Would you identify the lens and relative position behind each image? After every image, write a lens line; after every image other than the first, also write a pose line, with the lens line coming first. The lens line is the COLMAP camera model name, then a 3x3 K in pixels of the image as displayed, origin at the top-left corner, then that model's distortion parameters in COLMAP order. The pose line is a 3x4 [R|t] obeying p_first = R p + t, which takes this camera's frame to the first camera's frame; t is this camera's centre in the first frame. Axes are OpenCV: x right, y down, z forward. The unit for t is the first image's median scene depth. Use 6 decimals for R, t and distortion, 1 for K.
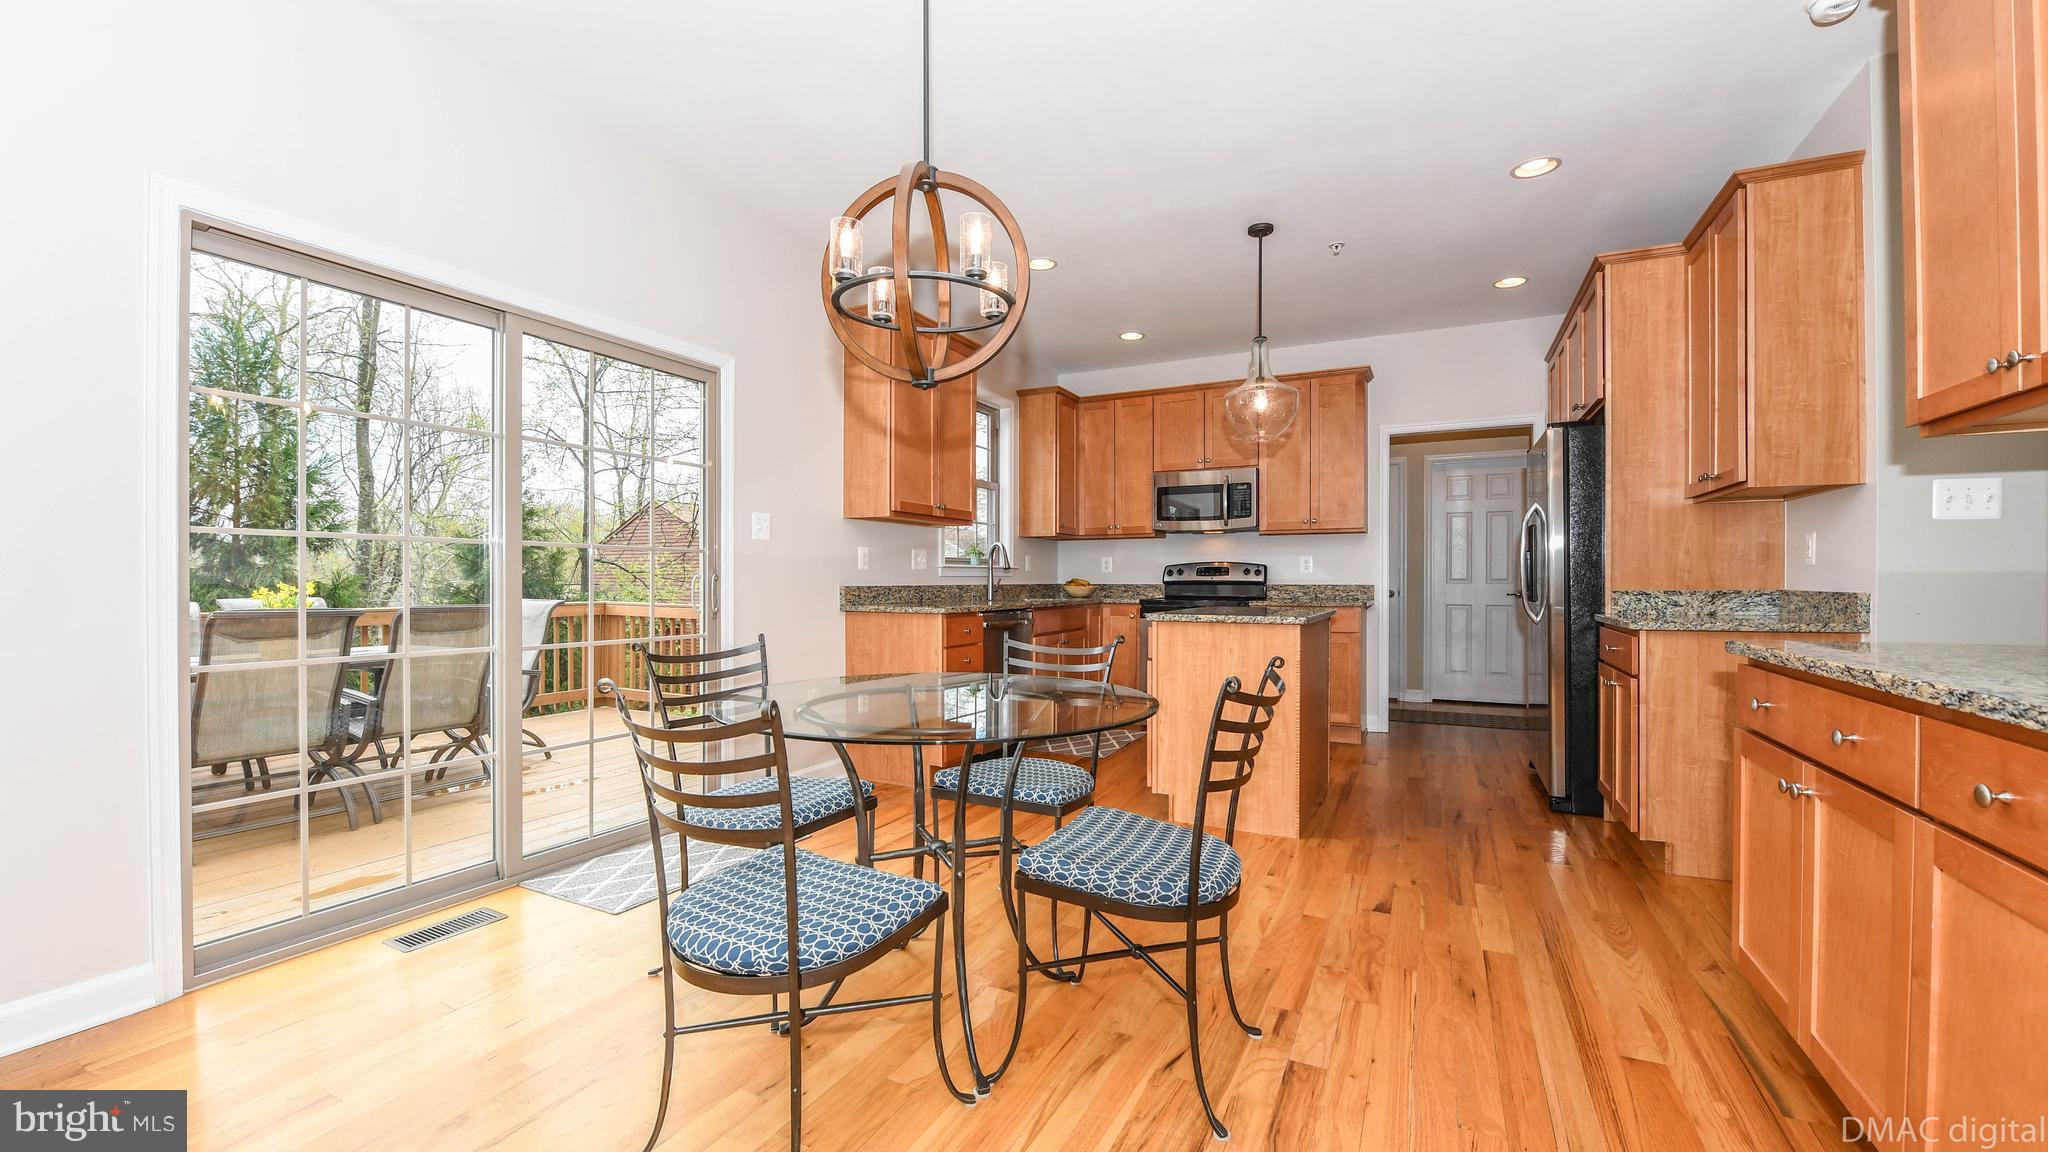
lens RADIAL K [[811.2, 0, 1024.0], [0, 811.2, 576.0], [0, 0, 1]] dist [0.000973, 0.000055]
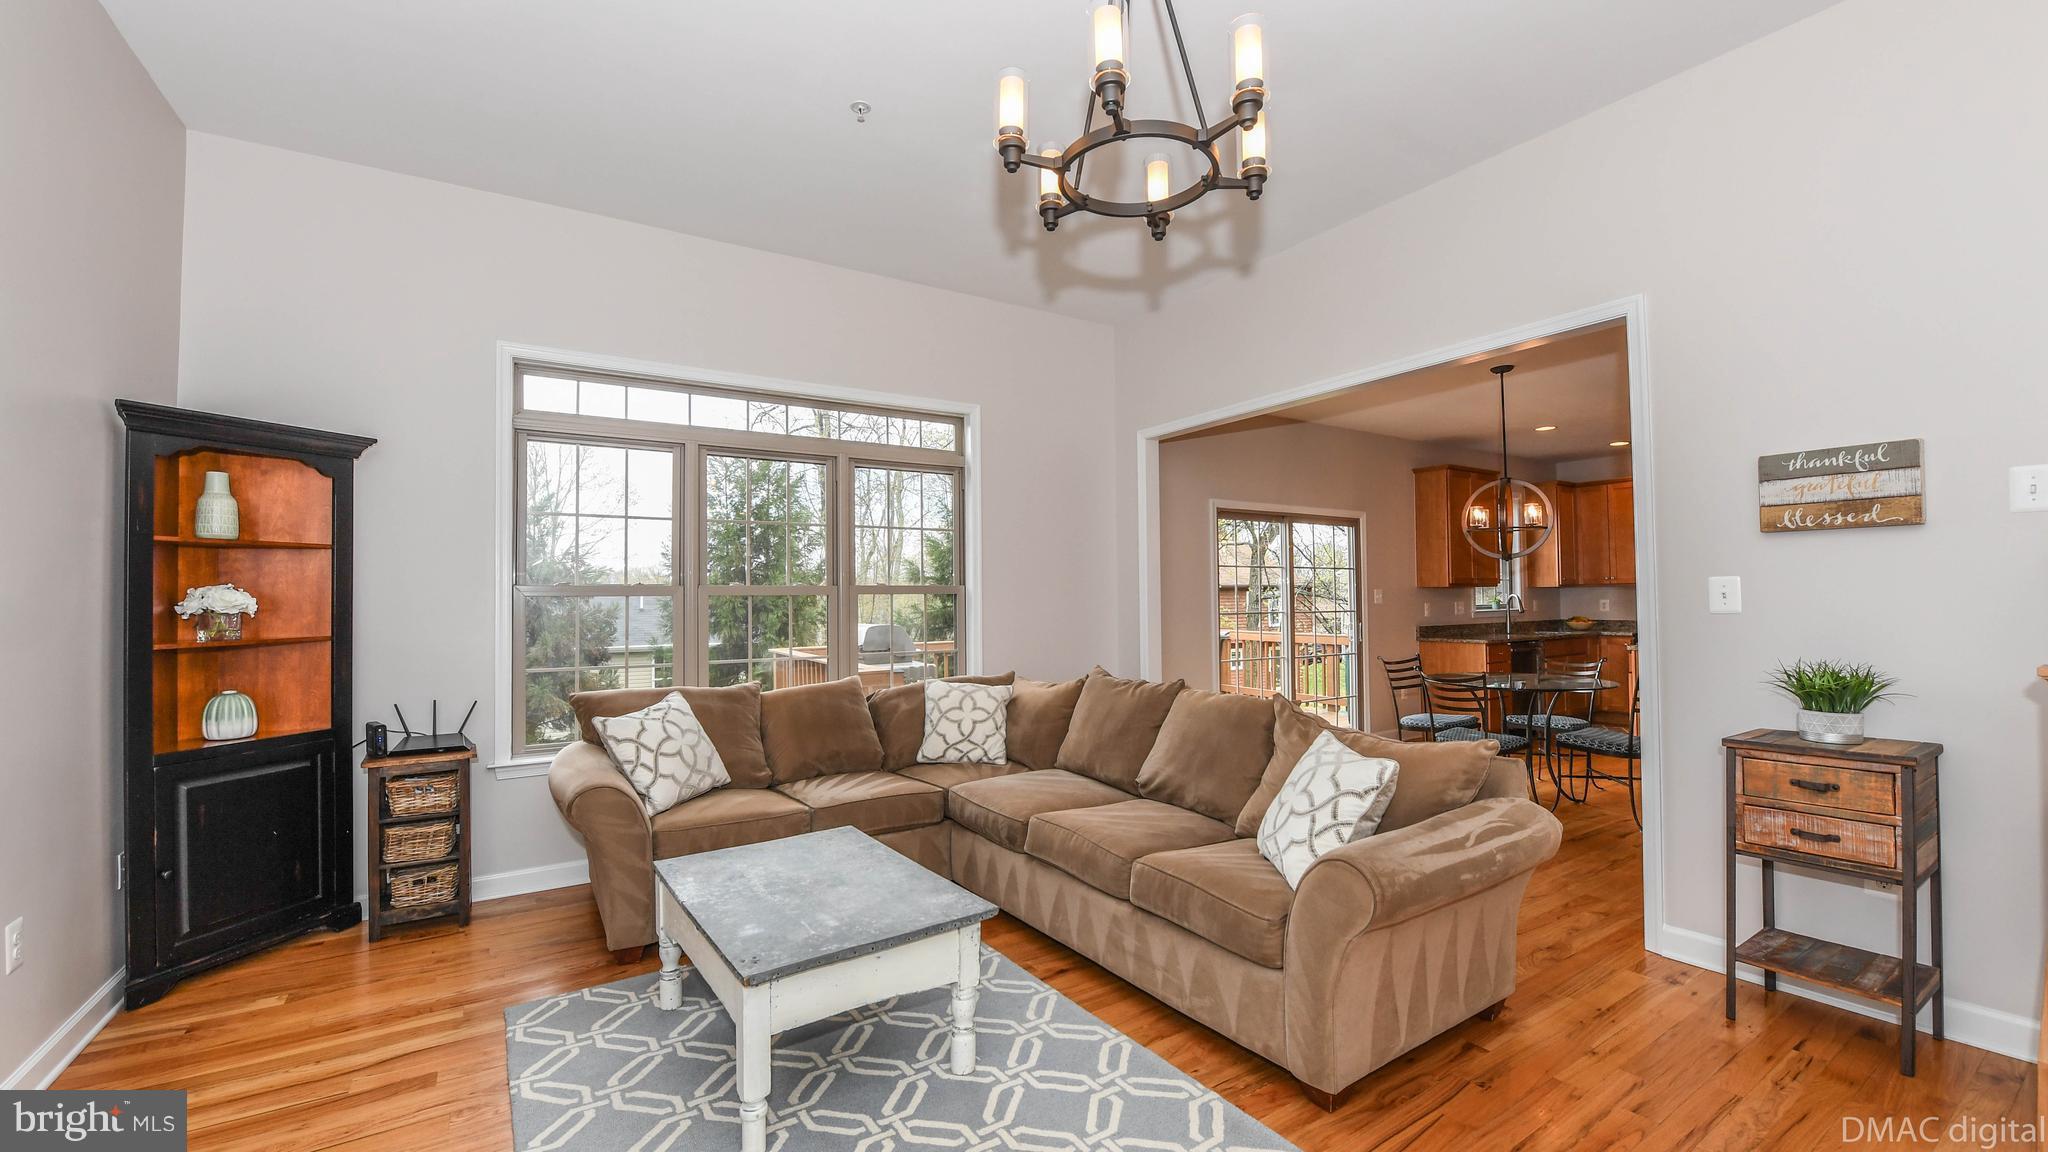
lens RADIAL K [[811.2, 0, 1024.0], [0, 811.2, 576.0], [0, 0, 1]] dist [0.000973, 0.000055]
pose [[0.862363, -0.022095, -0.505808, -0.058028], [0.013360, 0.999692, -0.020891, -0.061427], [0.506114, 0.011258, 0.862393, -0.823778]]
